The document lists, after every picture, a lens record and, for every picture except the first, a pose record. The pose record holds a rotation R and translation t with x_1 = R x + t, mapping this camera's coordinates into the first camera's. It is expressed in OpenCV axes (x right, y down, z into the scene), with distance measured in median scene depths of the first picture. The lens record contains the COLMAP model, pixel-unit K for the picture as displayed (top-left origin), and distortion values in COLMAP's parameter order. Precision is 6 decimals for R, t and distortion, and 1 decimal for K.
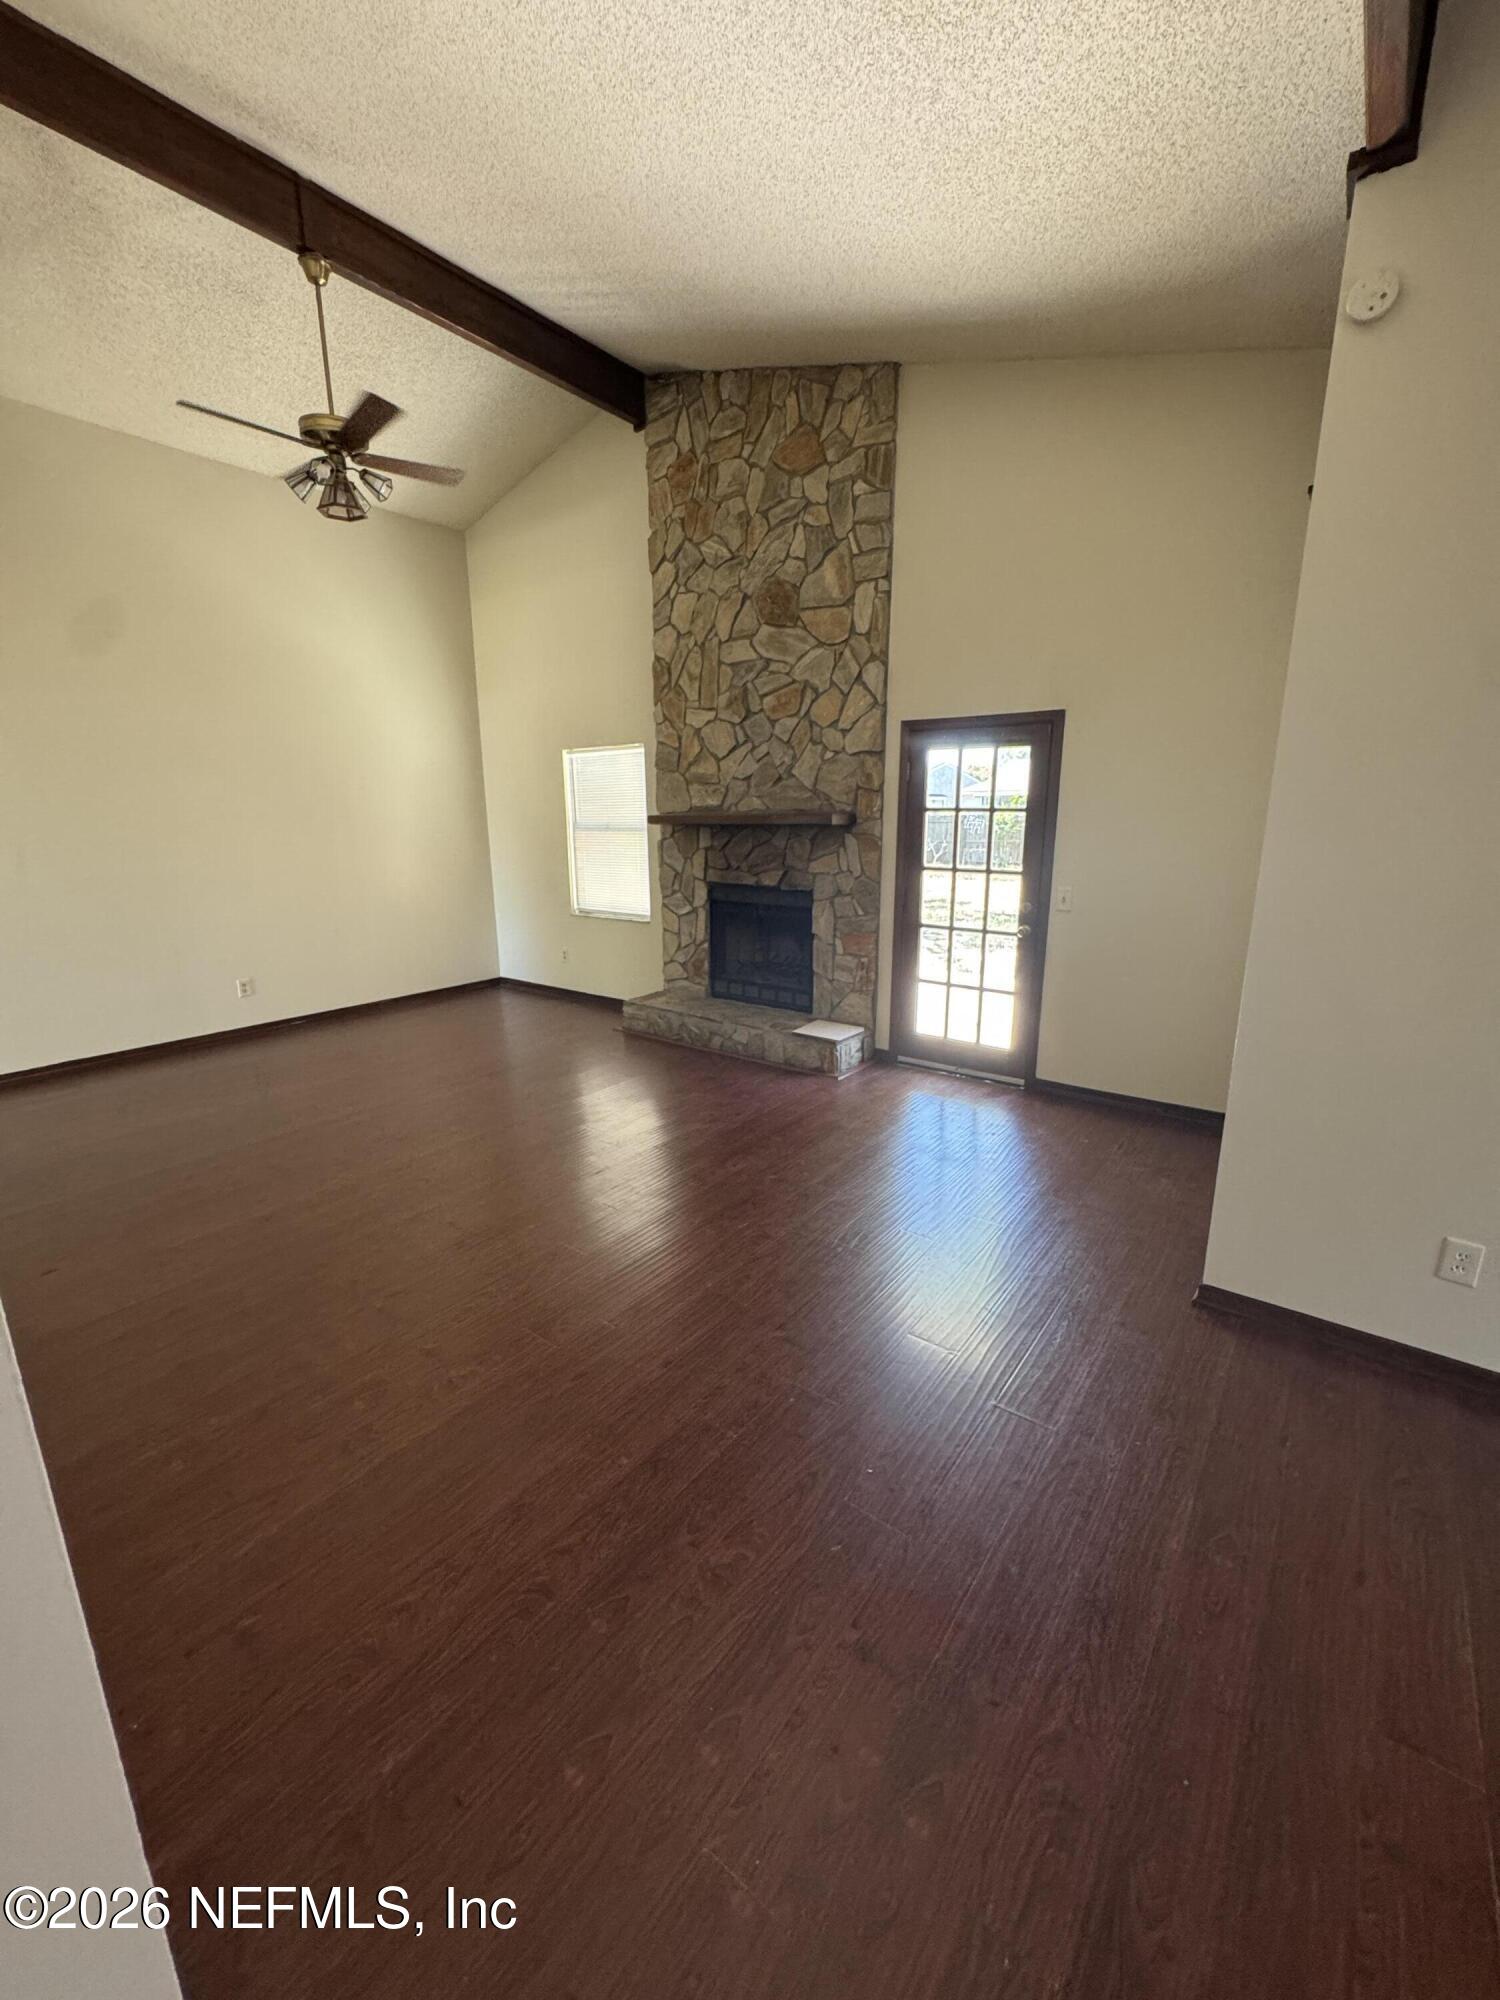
lens RADIAL K [[800.6, 0, 746.2], [0, 800.6, 1003.3], [0, 0, 1]] dist [-0.003901, 0.000344]
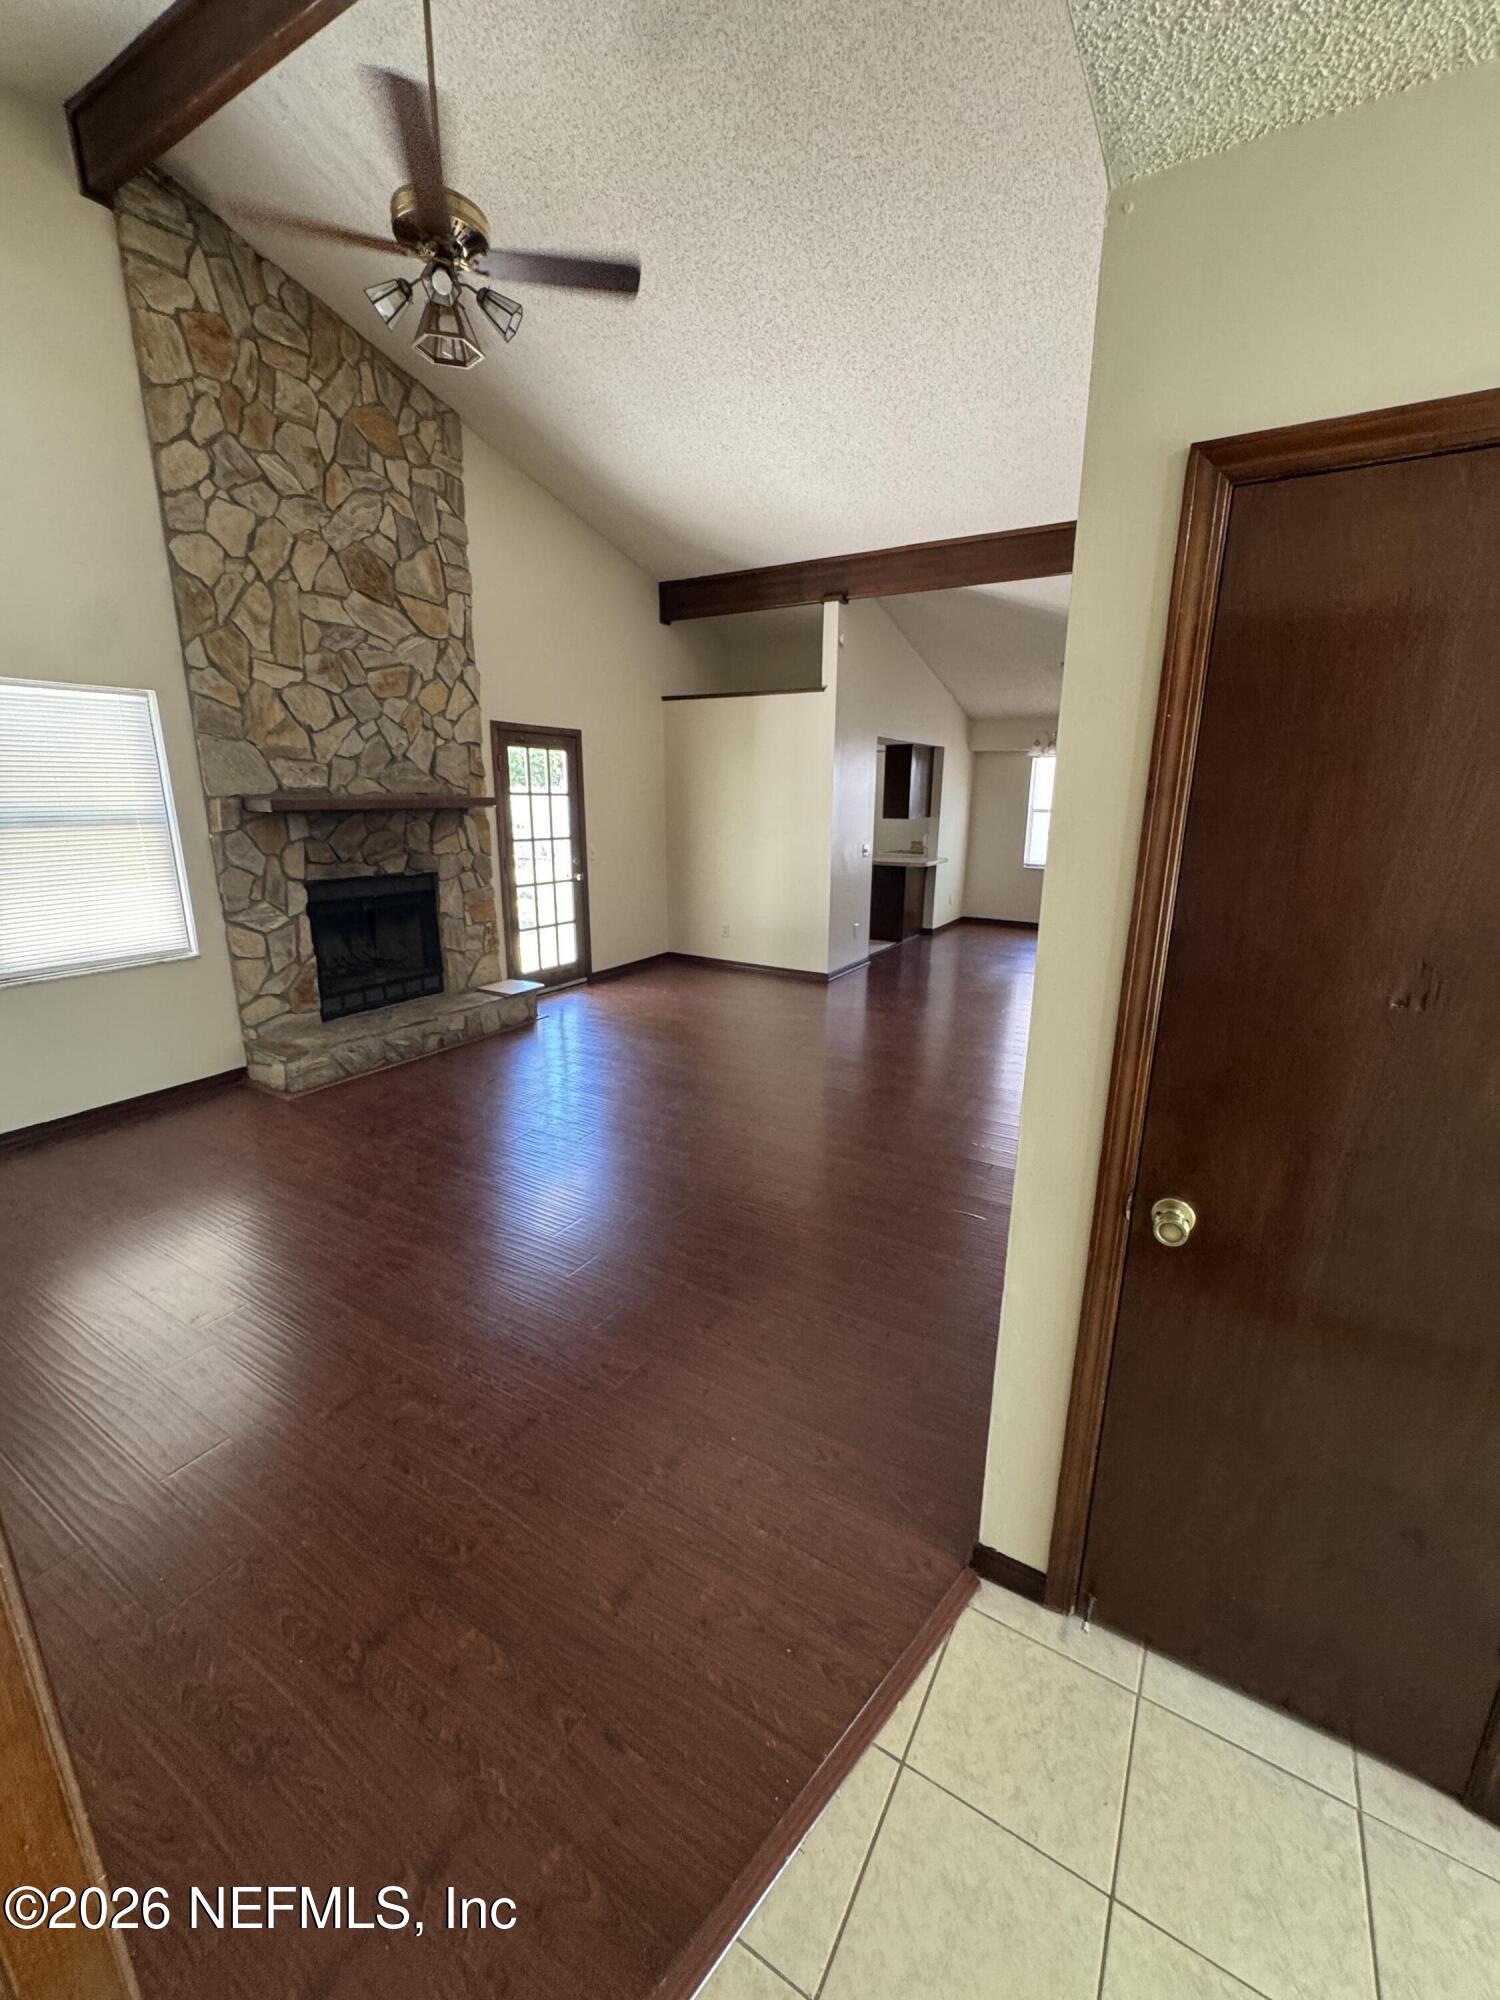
lens RADIAL K [[800.6, 0, 757.6], [0, 800.6, 997.2], [0, 0, 1]] dist [-0.003901, 0.000344]
pose [[-0.114105, -0.246190, 0.962481, -1.005250], [0.219948, 0.938507, 0.266133, -0.173434], [-0.968815, 0.242063, -0.052940, 0.695943]]
